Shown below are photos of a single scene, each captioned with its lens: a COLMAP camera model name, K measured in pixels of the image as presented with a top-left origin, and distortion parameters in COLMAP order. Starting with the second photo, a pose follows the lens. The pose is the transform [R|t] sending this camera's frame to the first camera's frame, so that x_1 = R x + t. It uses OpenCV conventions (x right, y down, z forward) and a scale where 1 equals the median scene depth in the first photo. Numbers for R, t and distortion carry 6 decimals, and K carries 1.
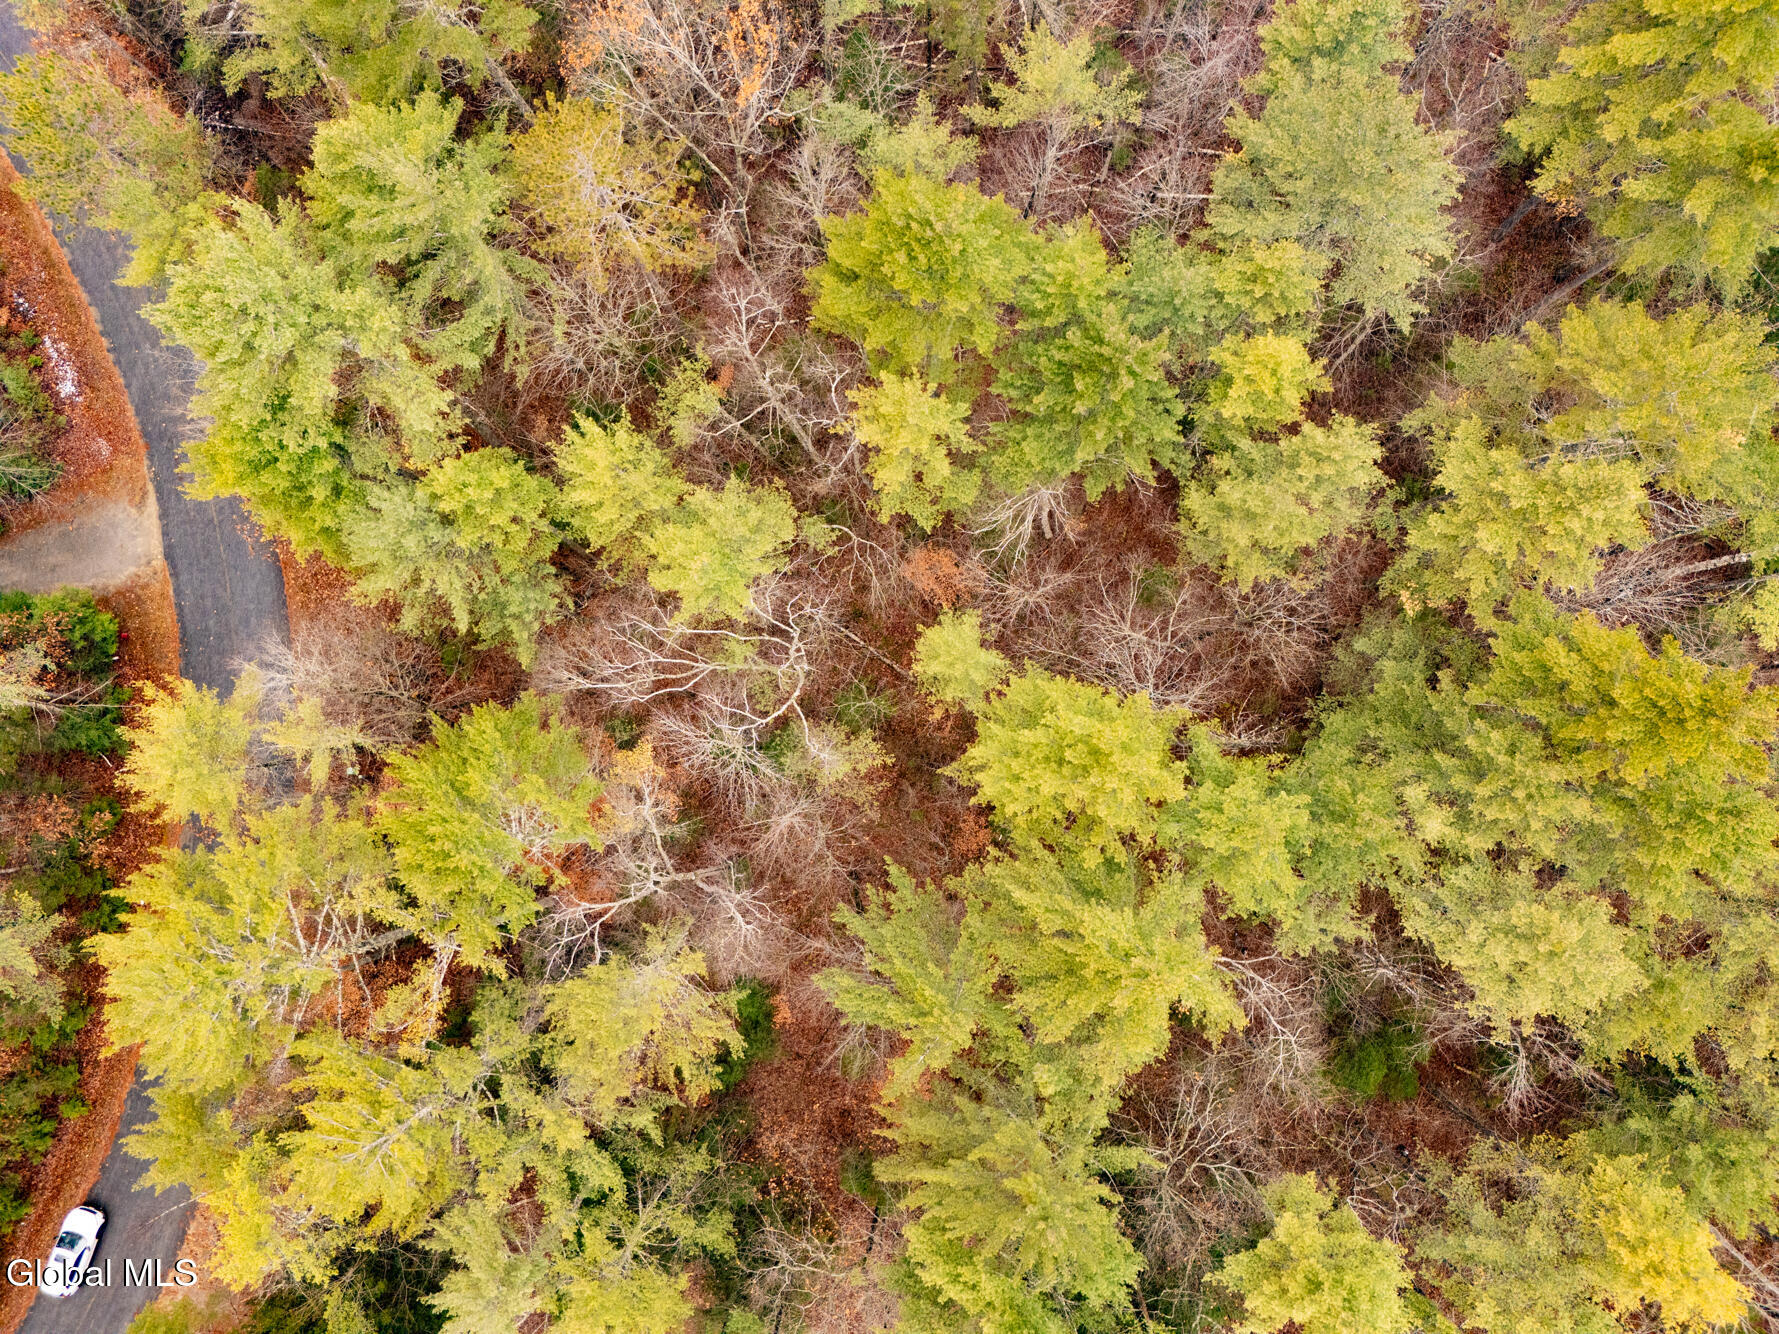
lens RADIAL K [[1308.1, 0, 892.9], [0, 1308.1, 672.8], [0, 0, 1]] dist [0.074163, -0.061590]
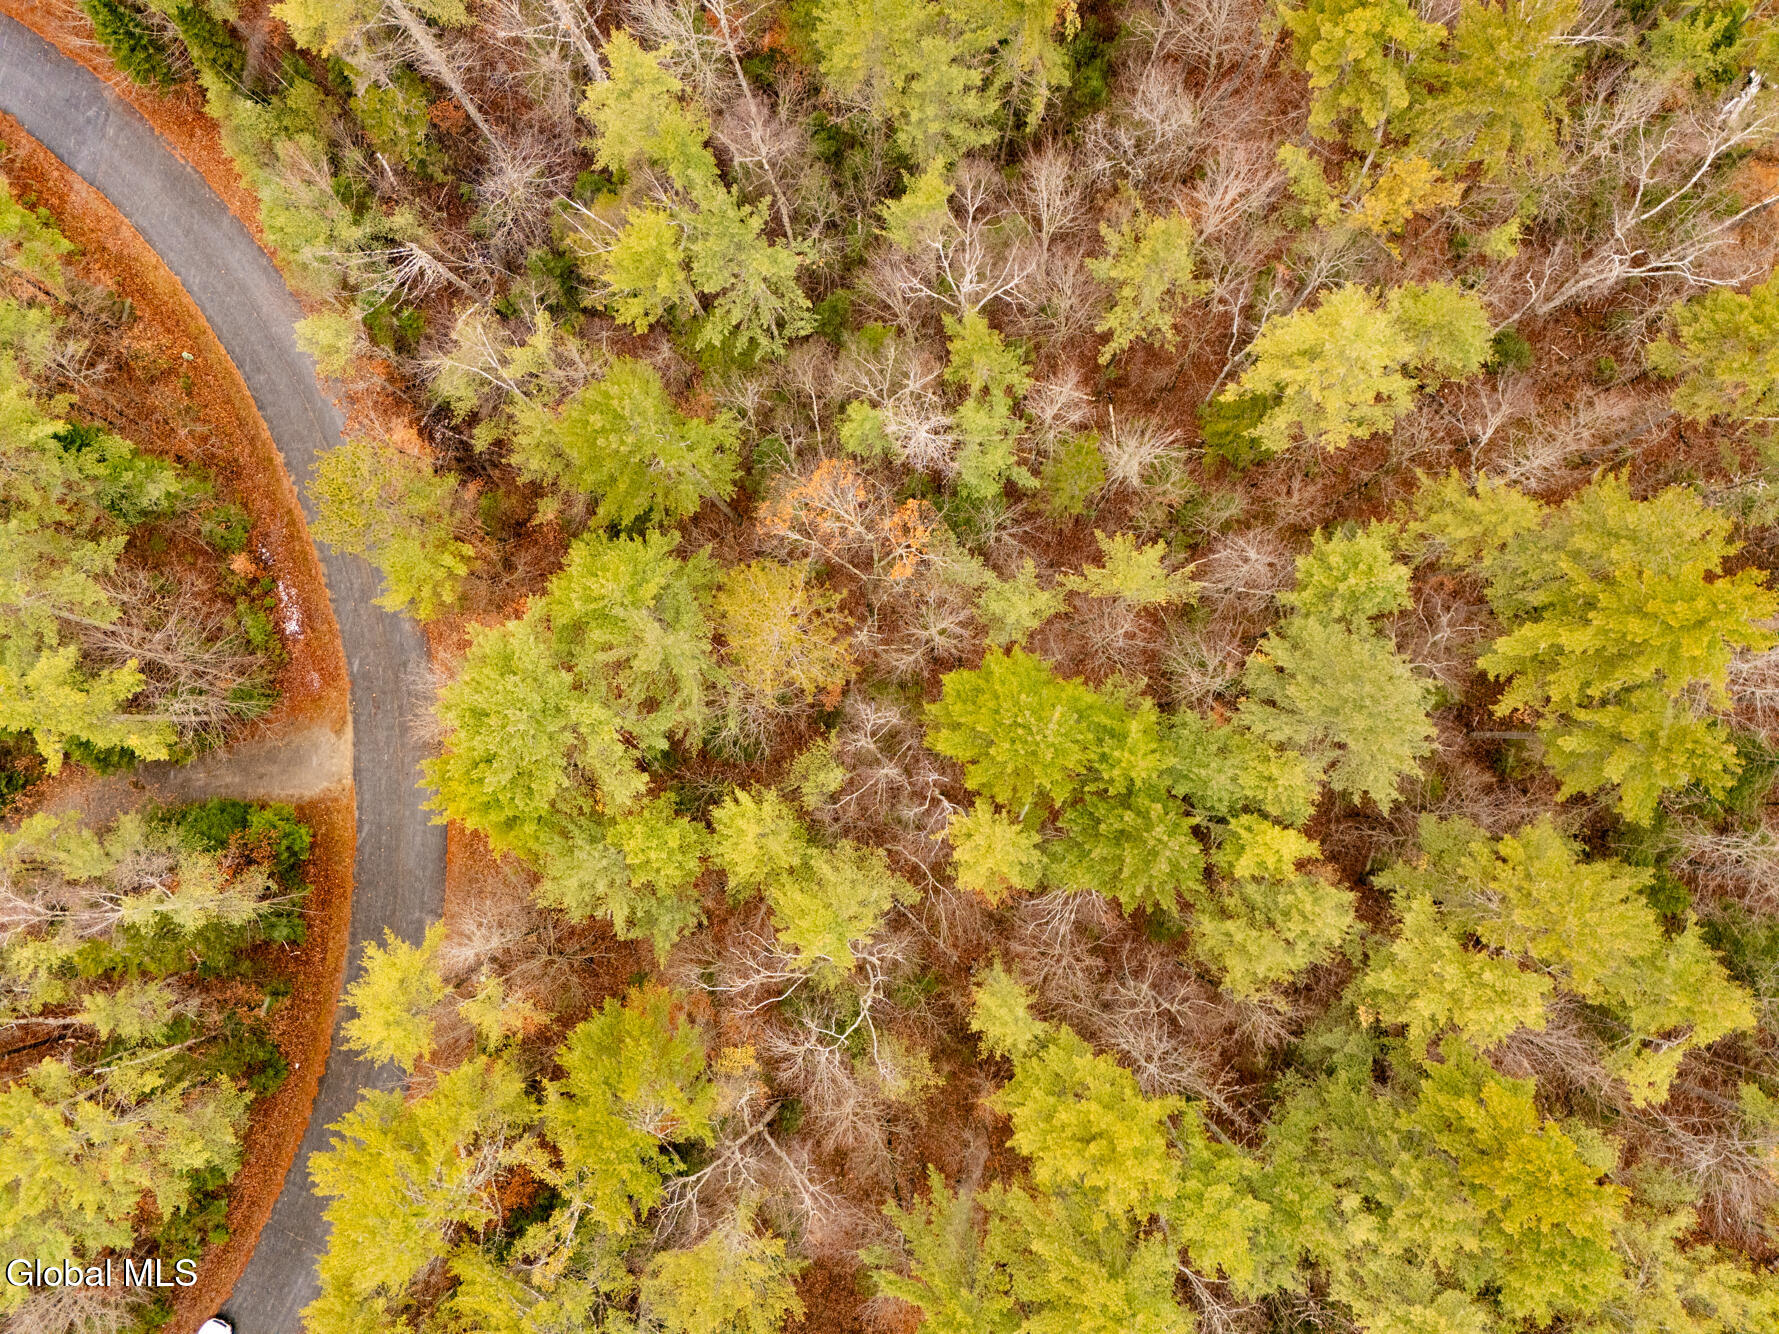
lens RADIAL K [[1308.1, 0, 888.4], [0, 1308.1, 670.9], [0, 0, 1]] dist [0.074163, -0.061590]
pose [[0.992130, 0.125106, -0.005197, -0.097285], [-0.125197, 0.991828, -0.024549, -0.293606], [0.002084, 0.025007, 0.999685, -0.277179]]
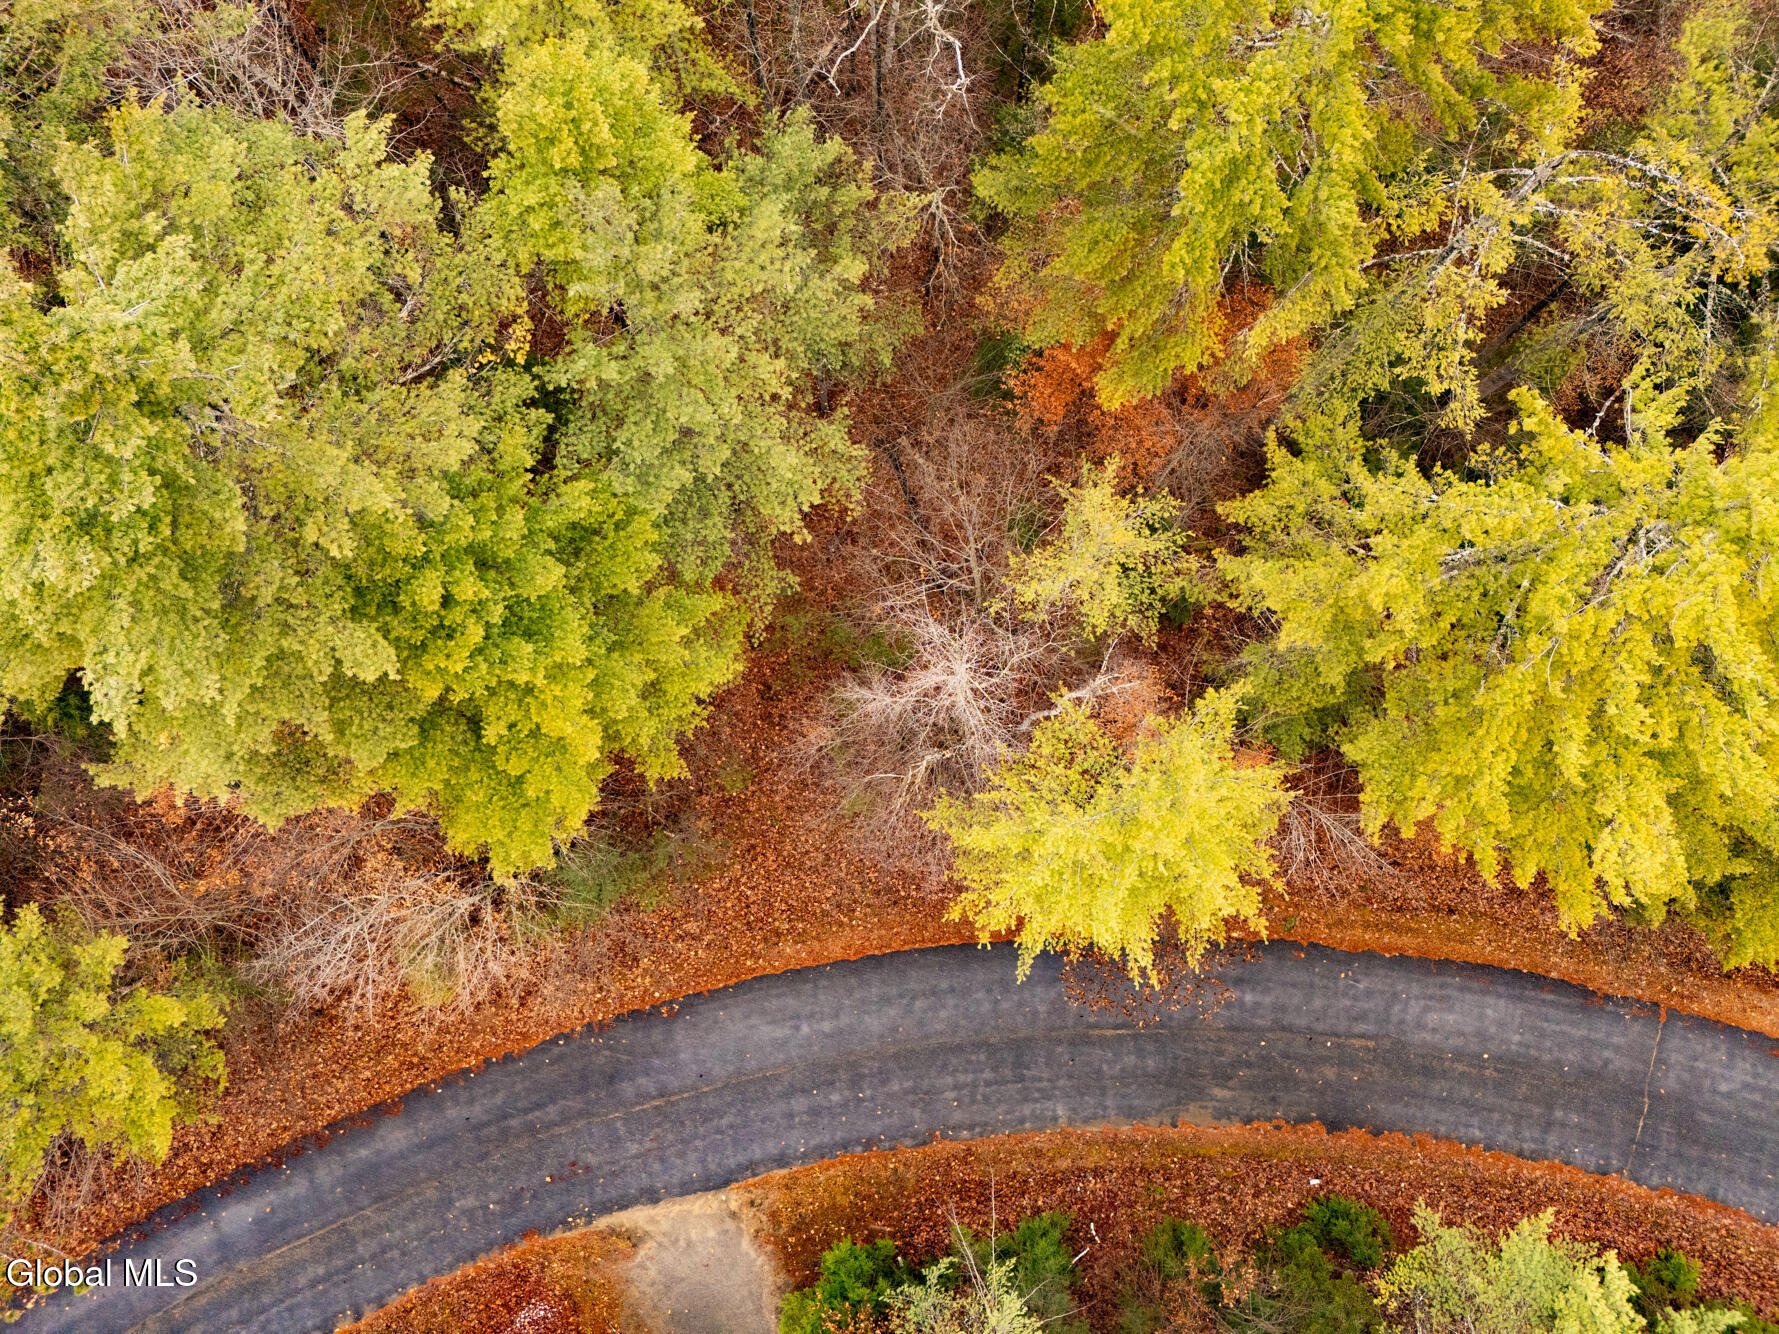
lens RADIAL K [[1308.1, 0, 895.9], [0, 1308.1, 668.4], [0, 0, 1]] dist [0.074163, -0.061590]
pose [[-0.037803, -0.991774, 0.122294, -0.542591], [0.997742, -0.030662, 0.059759, -0.053710], [-0.055518, 0.124276, 0.990693, 0.541903]]
